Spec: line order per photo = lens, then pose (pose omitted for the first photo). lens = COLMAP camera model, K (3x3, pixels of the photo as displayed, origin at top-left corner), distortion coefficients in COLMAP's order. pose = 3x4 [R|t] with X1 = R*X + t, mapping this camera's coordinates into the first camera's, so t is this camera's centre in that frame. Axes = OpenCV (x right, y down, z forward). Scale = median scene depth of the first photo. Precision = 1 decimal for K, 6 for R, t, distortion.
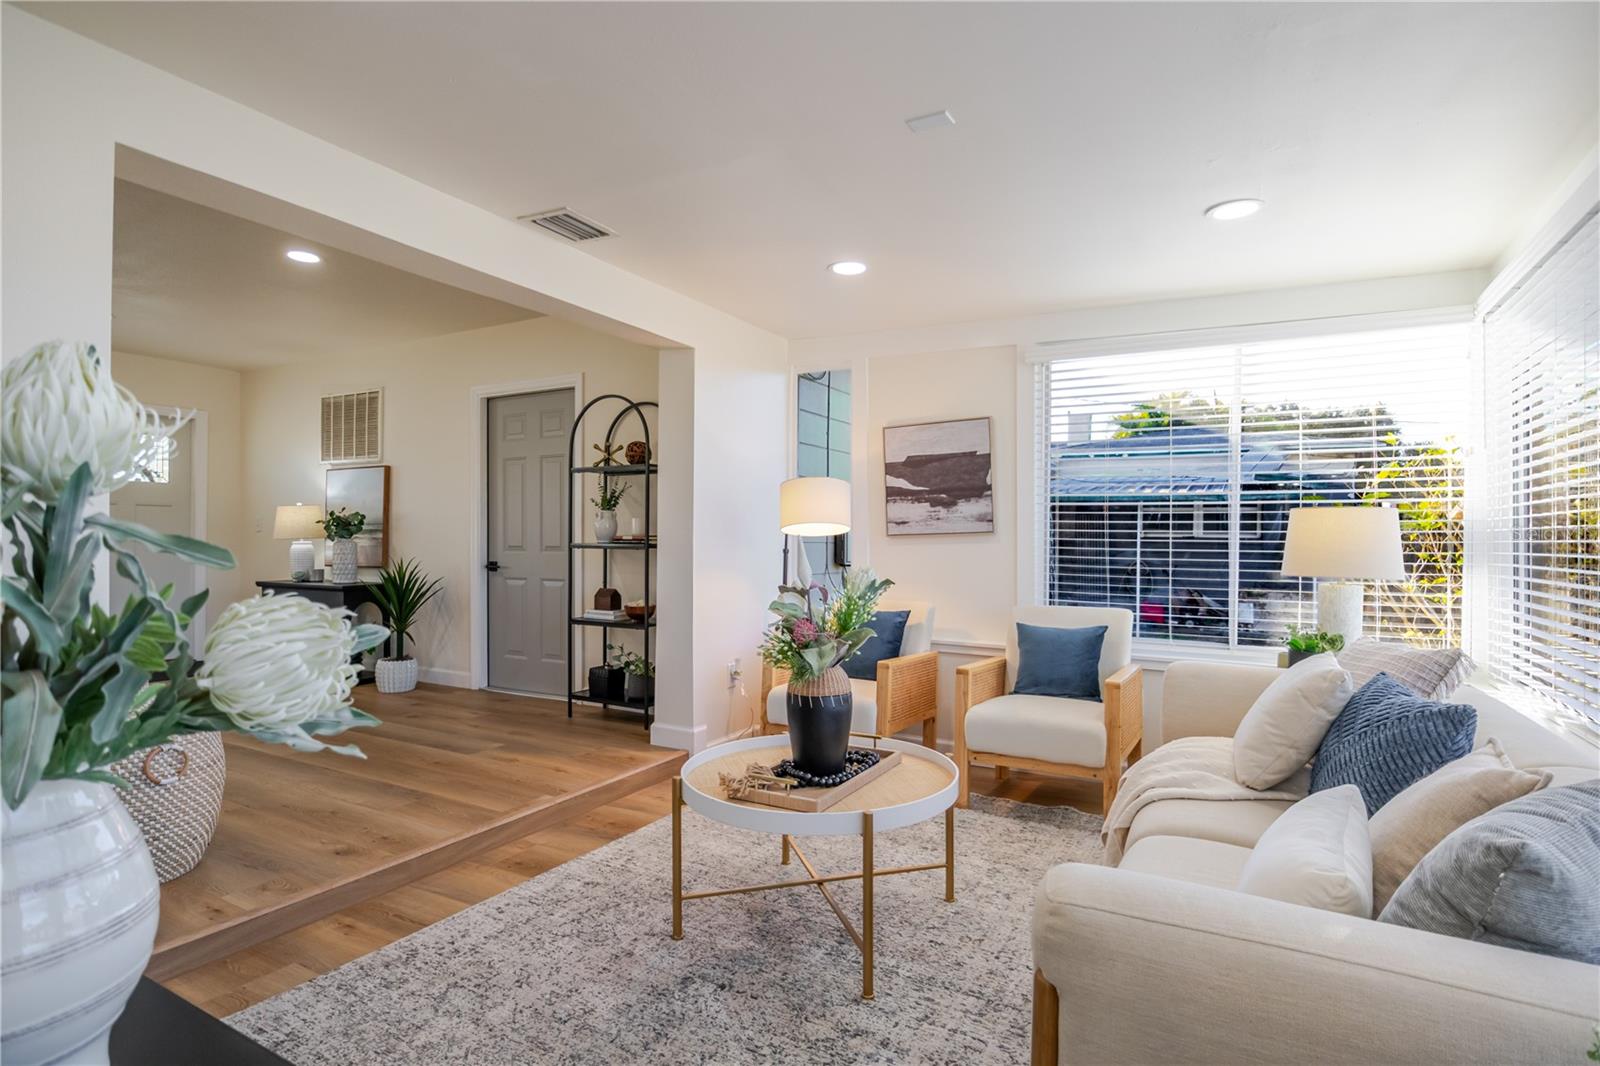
lens RADIAL K [[800.9, 0, 808.3], [0, 800.9, 536.0], [0, 0, 1]] dist [-0.007607, 0.000417]
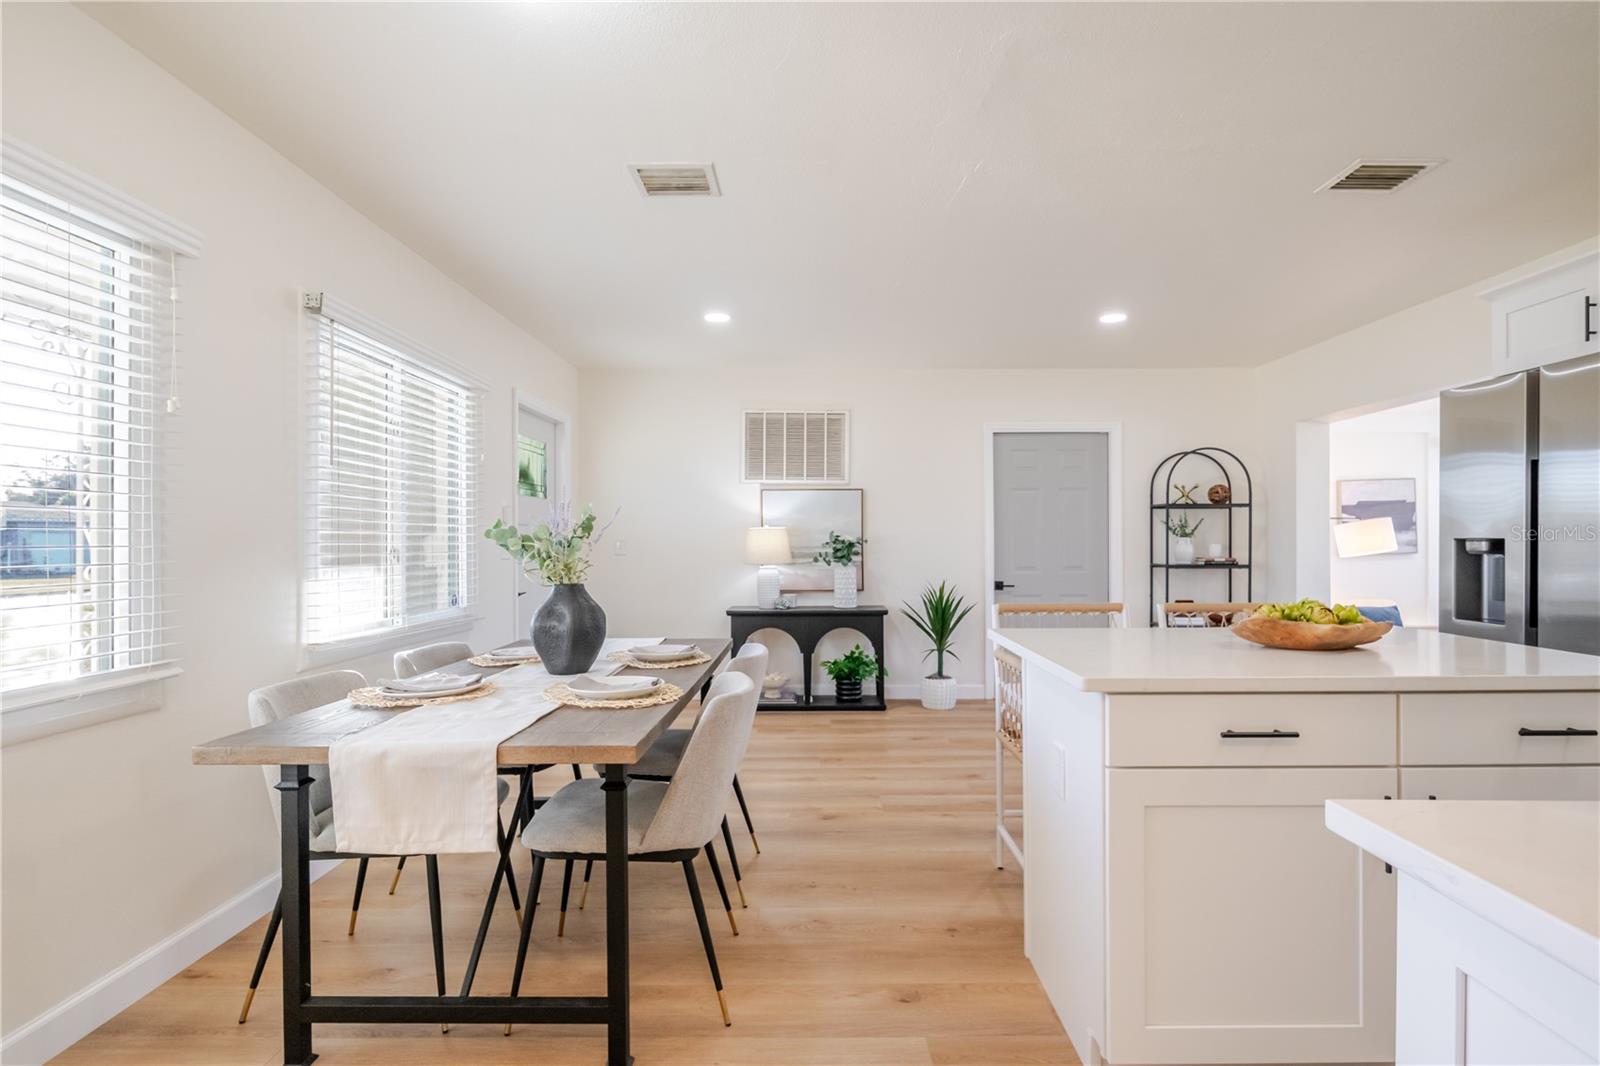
lens RADIAL K [[800.9, 0, 814.4], [0, 800.9, 539.8], [0, 0, 1]] dist [-0.007607, 0.000417]
pose [[0.873634, -0.004824, 0.486560, -1.072070], [0.005034, 0.999987, 0.000876, -0.025514], [-0.486558, 0.001684, 0.873647, 0.151402]]
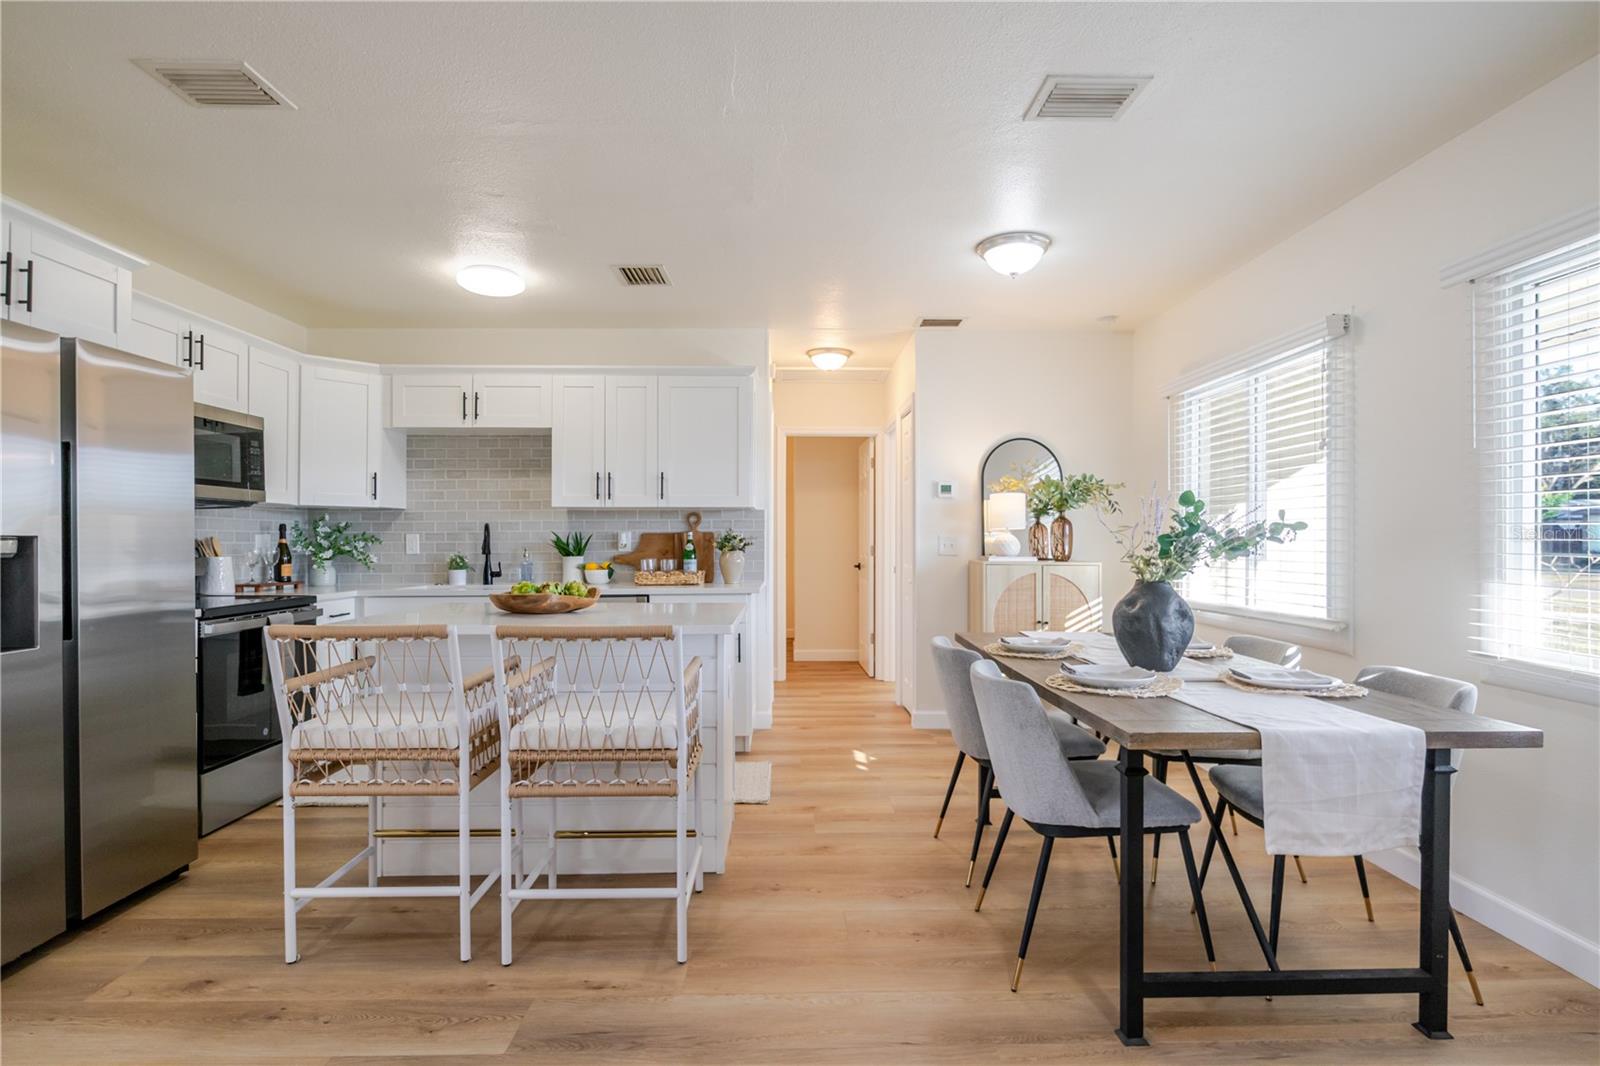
lens RADIAL K [[800.9, 0, 809.9], [0, 800.9, 537.8], [0, 0, 1]] dist [-0.007607, 0.000417]
pose [[-0.857772, -0.005236, -0.514004, -0.594663], [-0.003150, 0.999983, -0.004930, -0.022316], [0.514021, -0.002609, -0.857774, 0.874576]]
